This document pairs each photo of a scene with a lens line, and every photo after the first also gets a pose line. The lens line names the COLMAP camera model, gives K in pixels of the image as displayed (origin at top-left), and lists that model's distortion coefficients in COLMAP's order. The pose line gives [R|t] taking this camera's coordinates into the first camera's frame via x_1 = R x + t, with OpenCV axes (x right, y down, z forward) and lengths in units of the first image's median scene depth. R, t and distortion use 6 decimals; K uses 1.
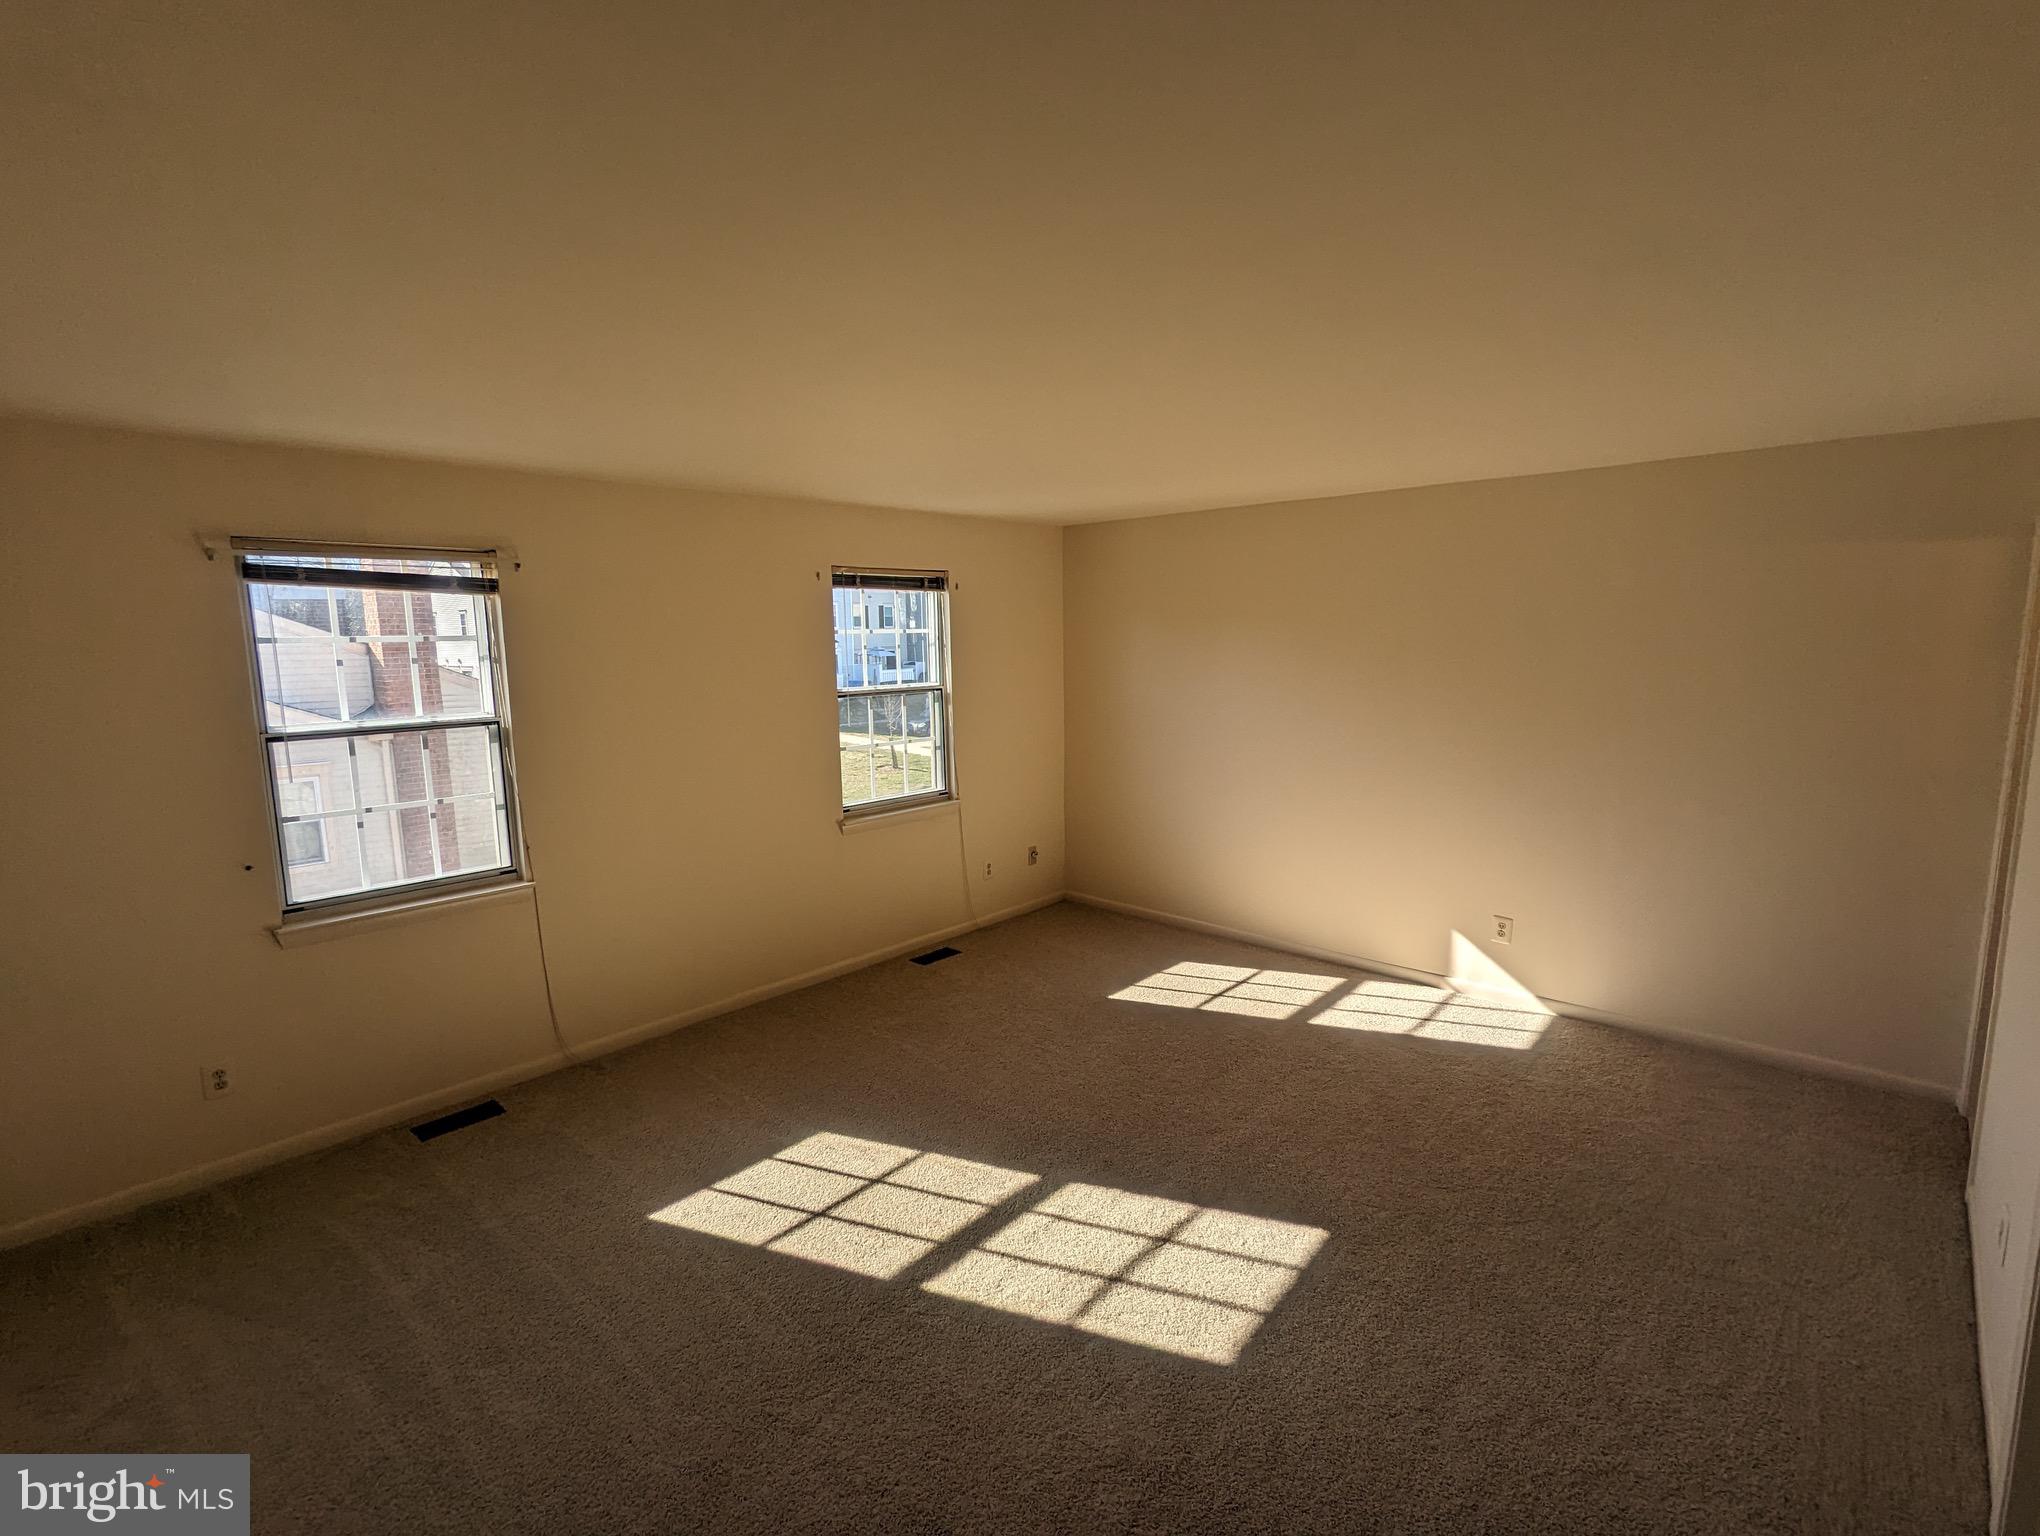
lens RADIAL K [[970.0, 0, 1024.0], [0, 970.0, 784.1], [0, 0, 1]] dist [-0.000489, 0.000701]
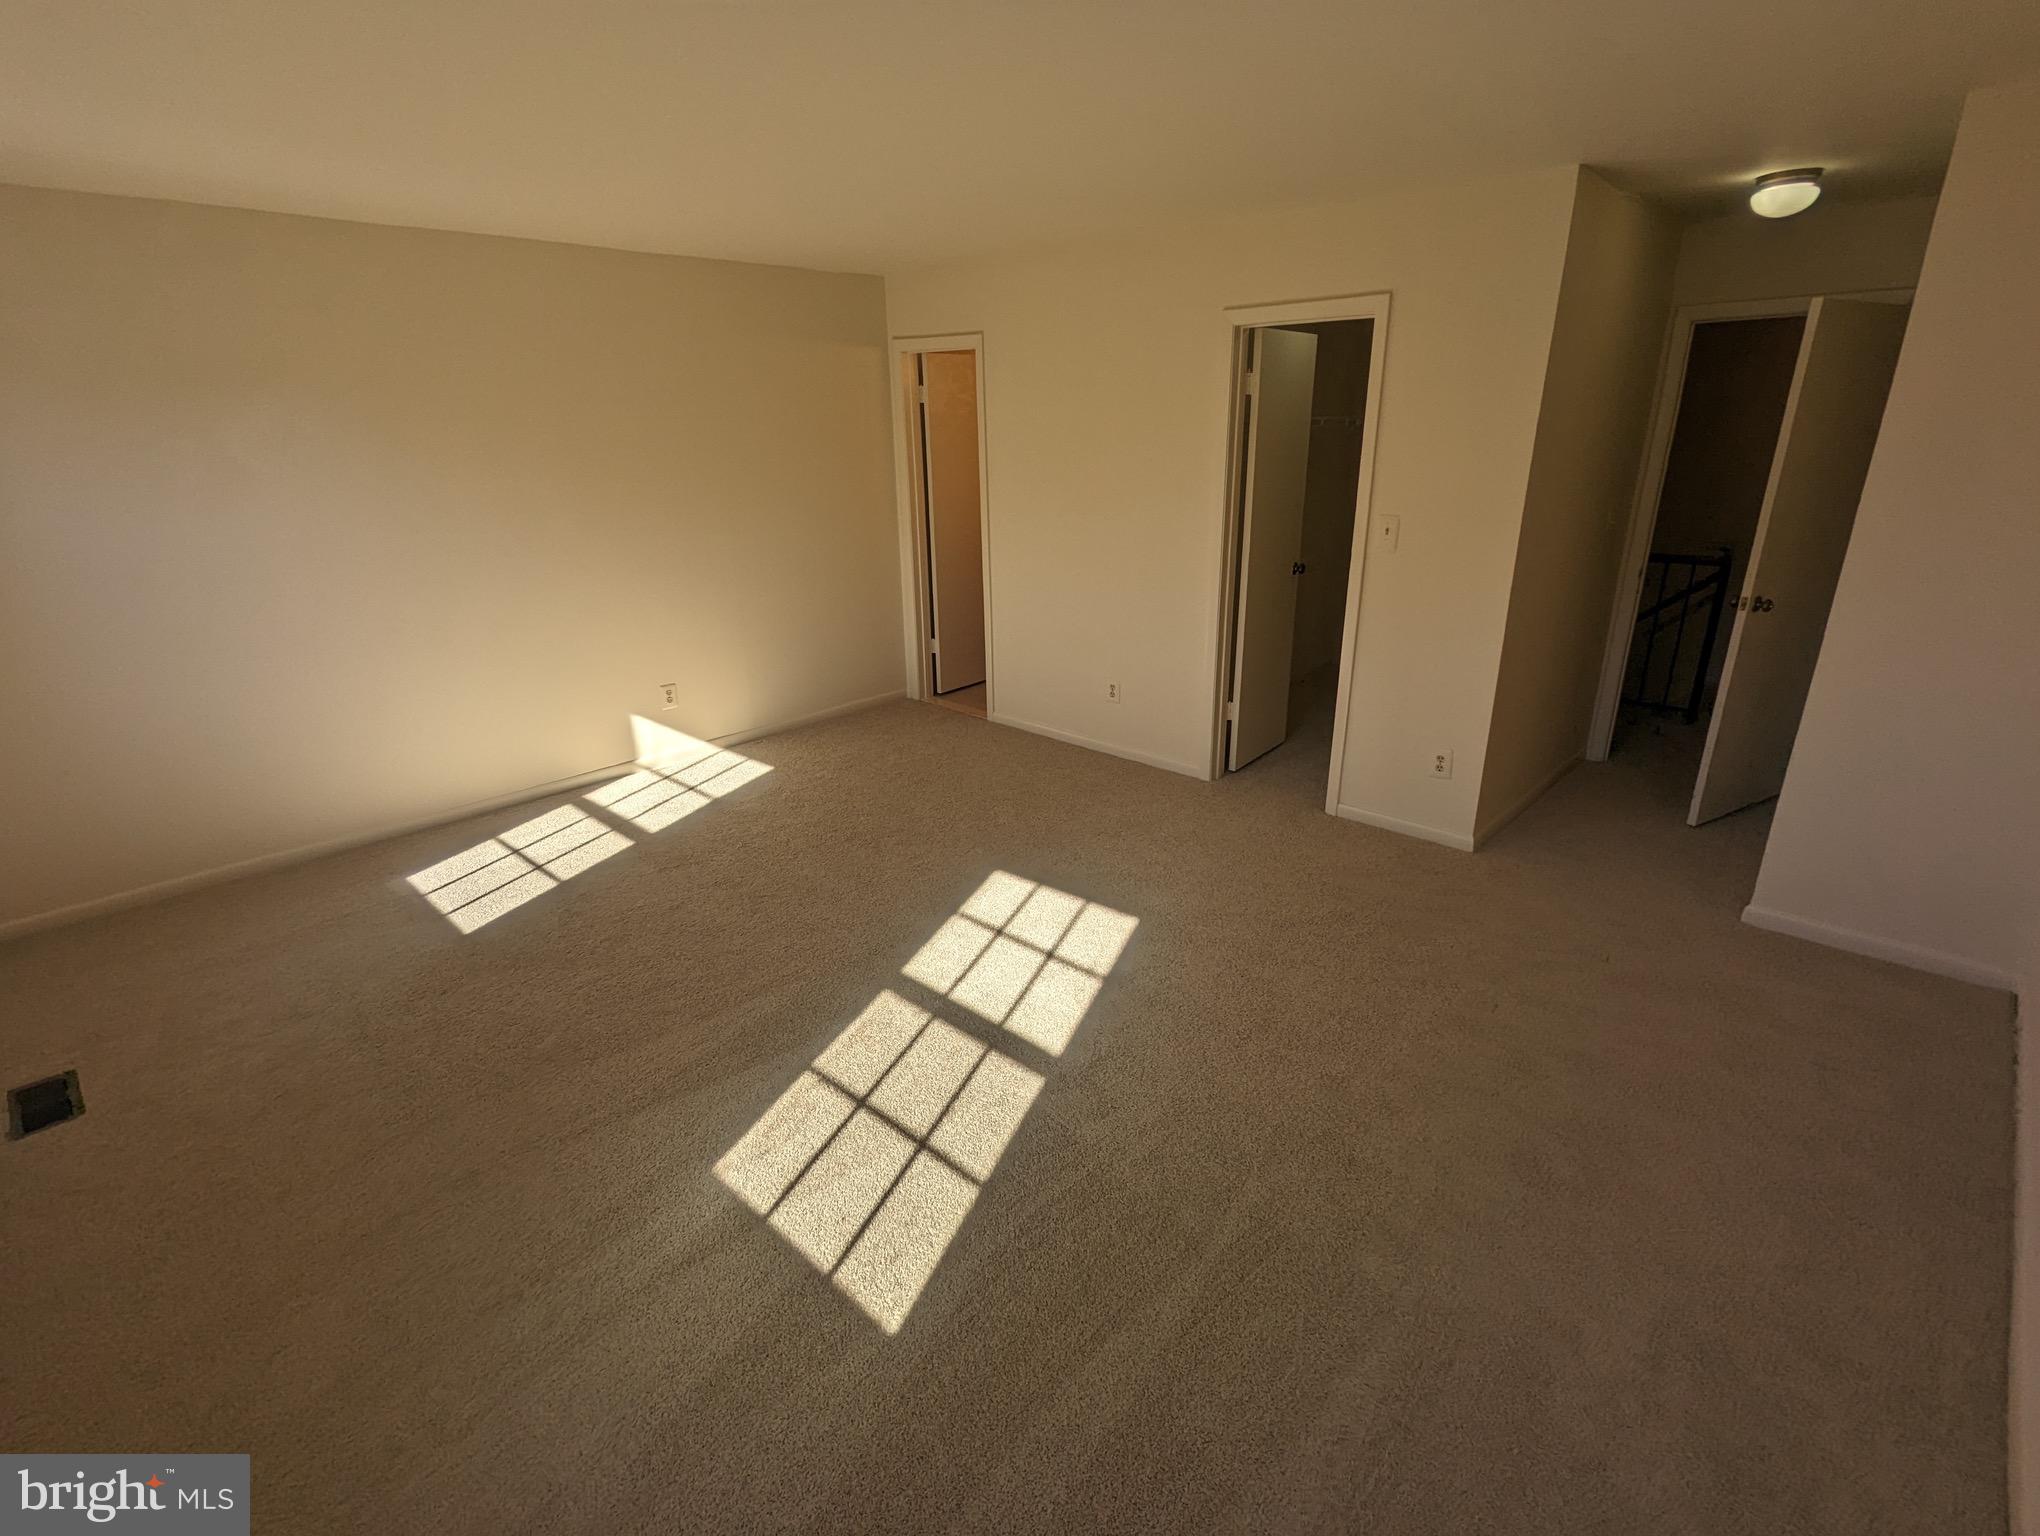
lens RADIAL K [[970.0, 0, 1034.1], [0, 970.0, 778.3], [0, 0, 1]] dist [-0.000489, 0.000701]
pose [[0.006675, -0.335861, 0.941888, -0.579039], [0.172340, 0.928201, 0.329760, -0.055622], [-0.985015, 0.160124, 0.064078, 0.545521]]
